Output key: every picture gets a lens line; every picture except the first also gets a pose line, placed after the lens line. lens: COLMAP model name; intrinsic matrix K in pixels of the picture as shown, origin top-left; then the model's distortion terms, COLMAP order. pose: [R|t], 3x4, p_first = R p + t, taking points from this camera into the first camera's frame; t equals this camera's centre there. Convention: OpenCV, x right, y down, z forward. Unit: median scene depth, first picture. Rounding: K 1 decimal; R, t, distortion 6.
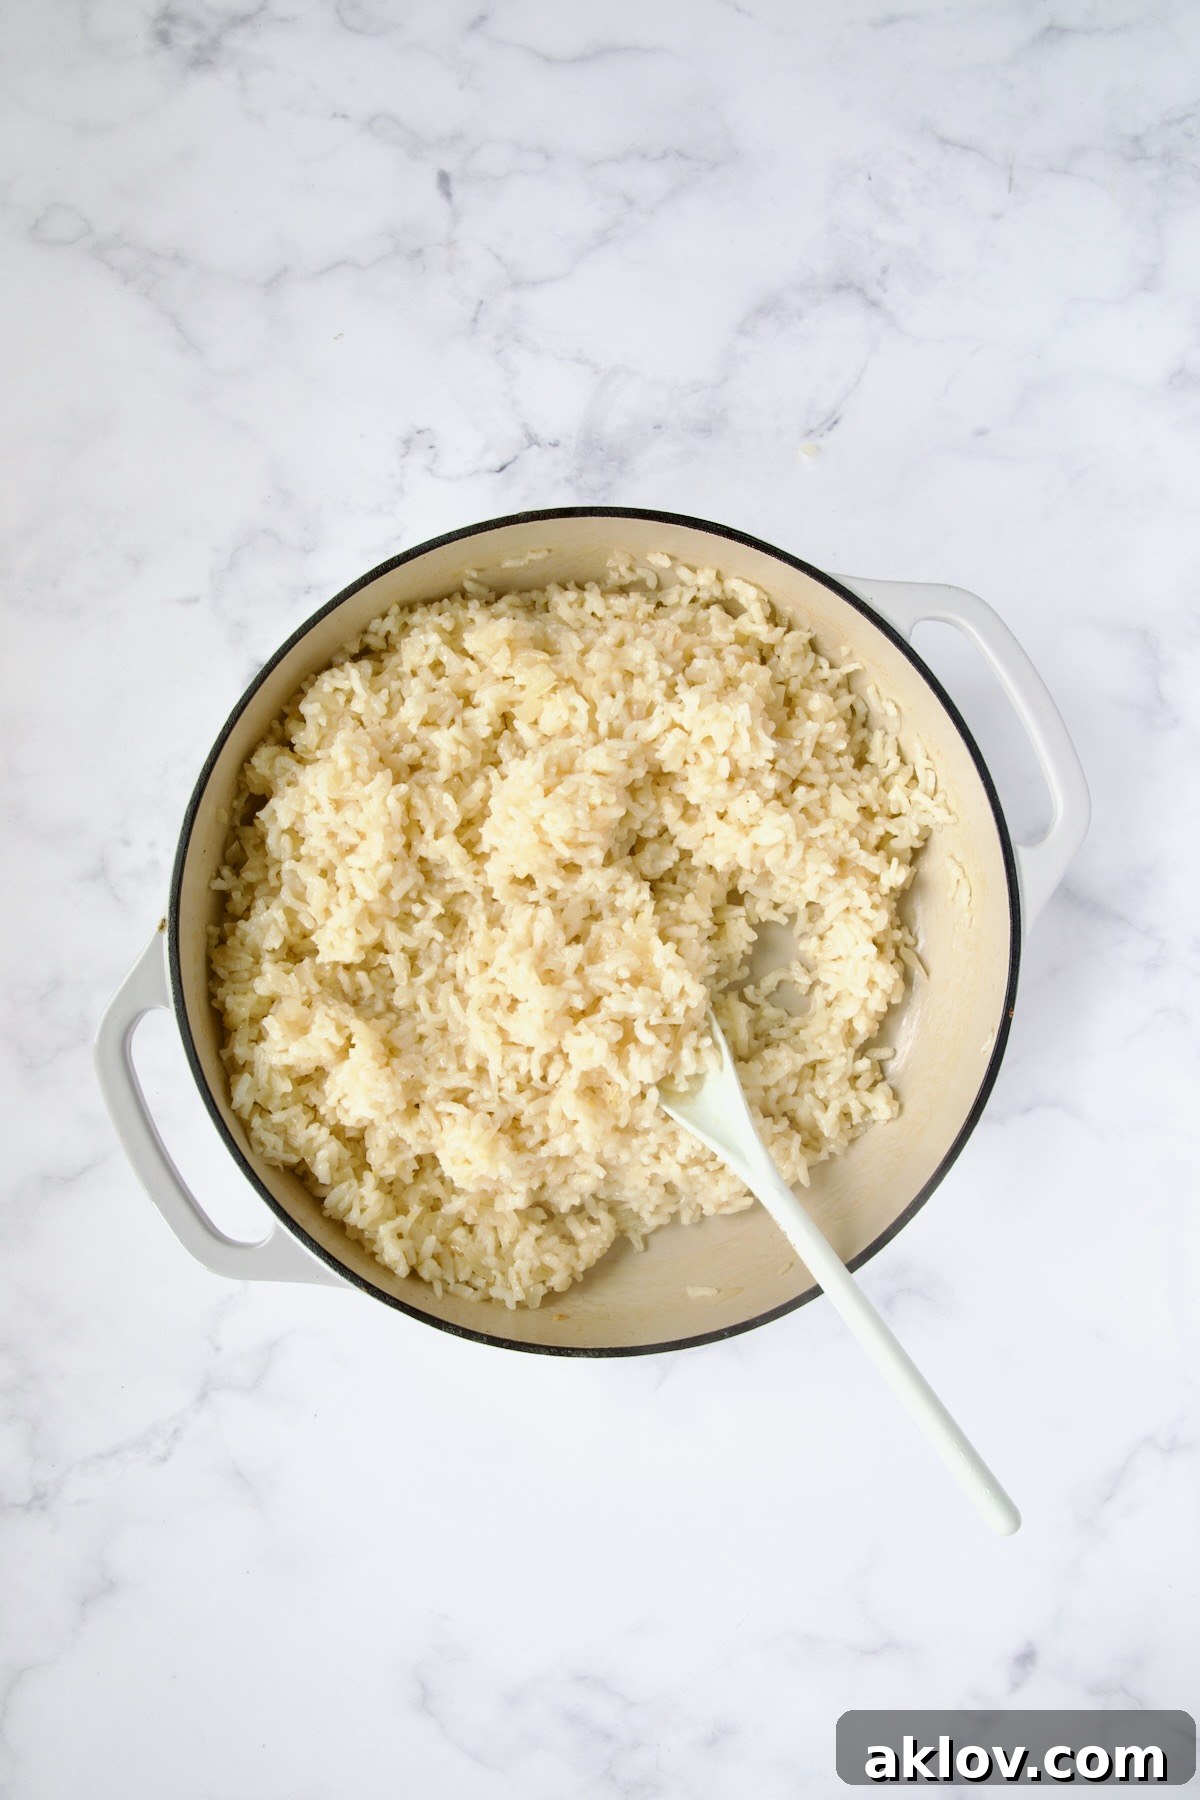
lens RADIAL K [[1443.8, 0, 597.1], [0, 1443.8, 889.3], [0, 0, 1]] dist [-0.001490, -0.003969]
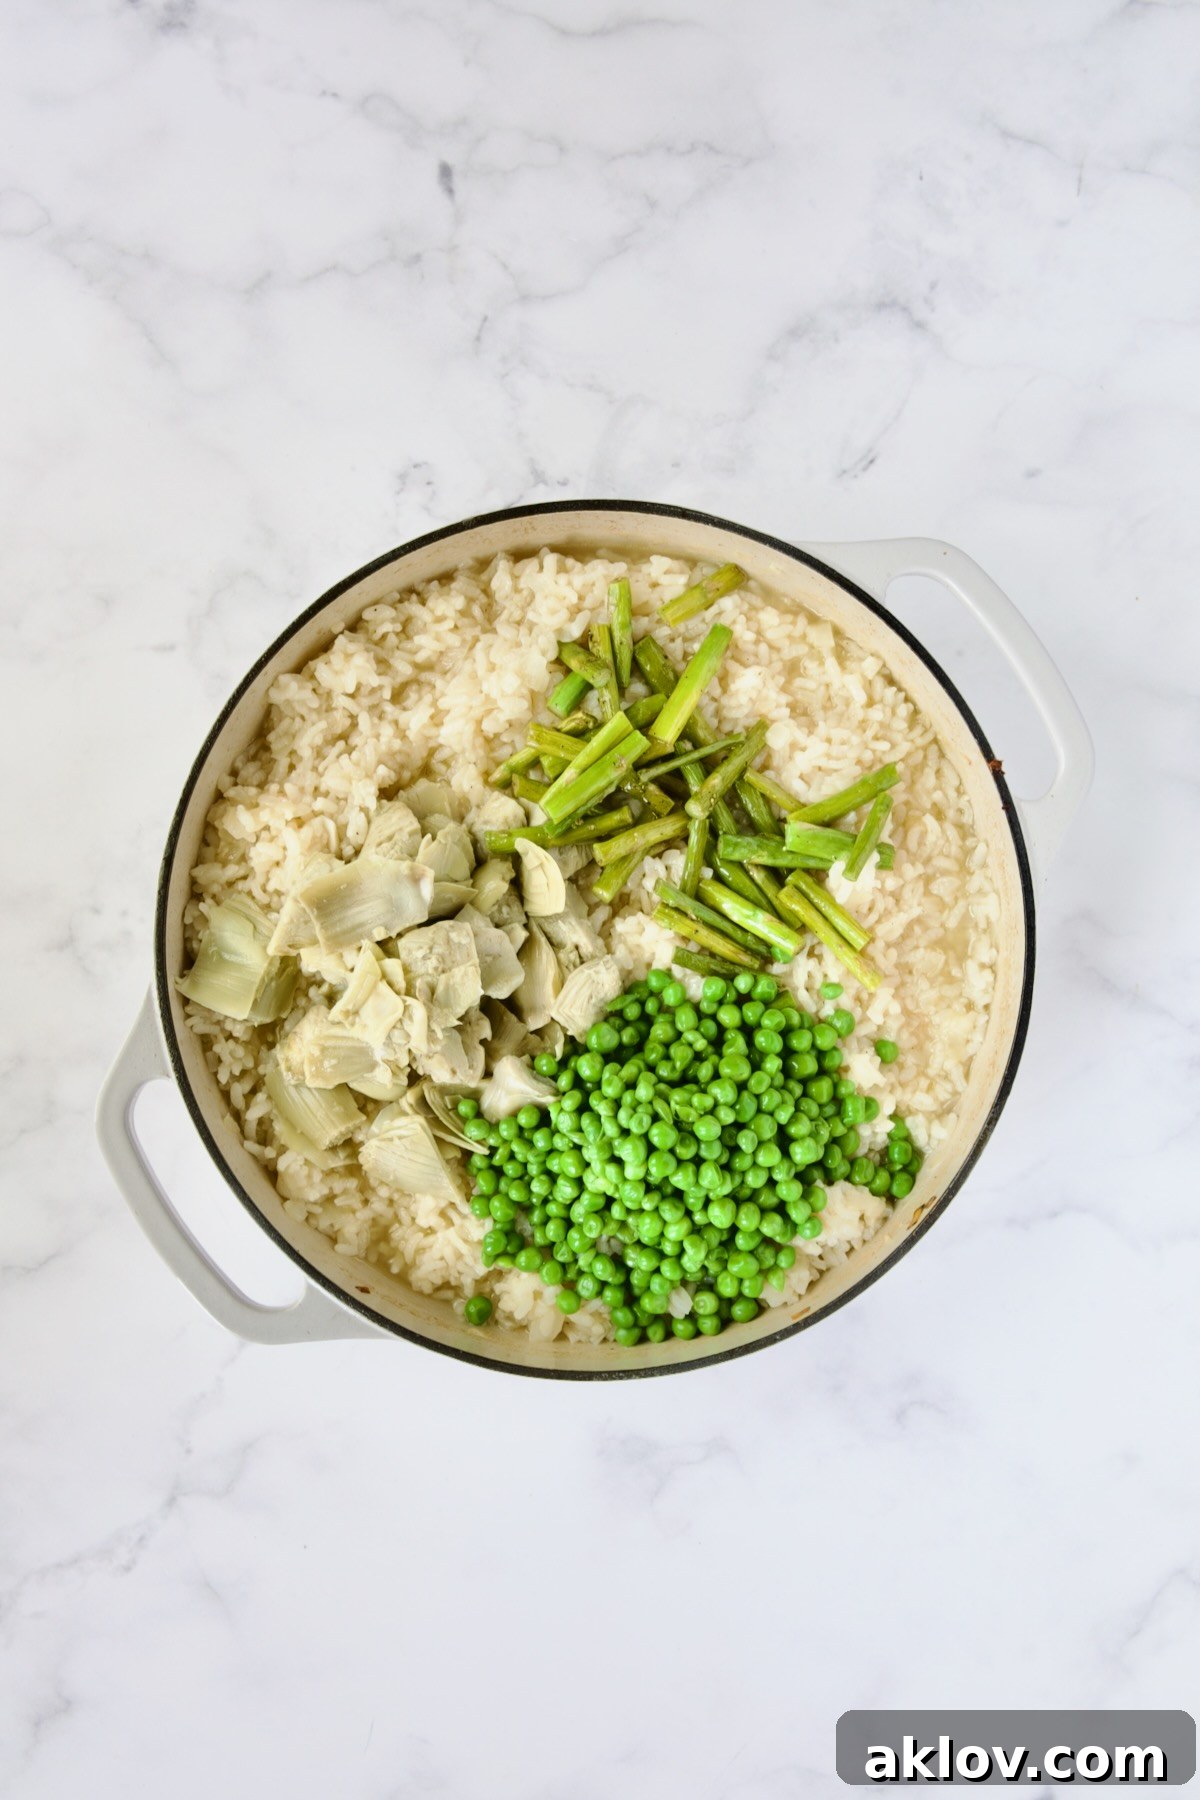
lens RADIAL K [[1279.4, 0, 565.8], [0, 1279.4, 959.5], [0, 0, 1]] dist [0.001162, 0.002191]
pose [[0.999654, 0.017536, -0.019589, -0.006963], [-0.017856, 0.999708, -0.016309, 0.008186], [0.019298, 0.016654, 0.999675, 0.202942]]
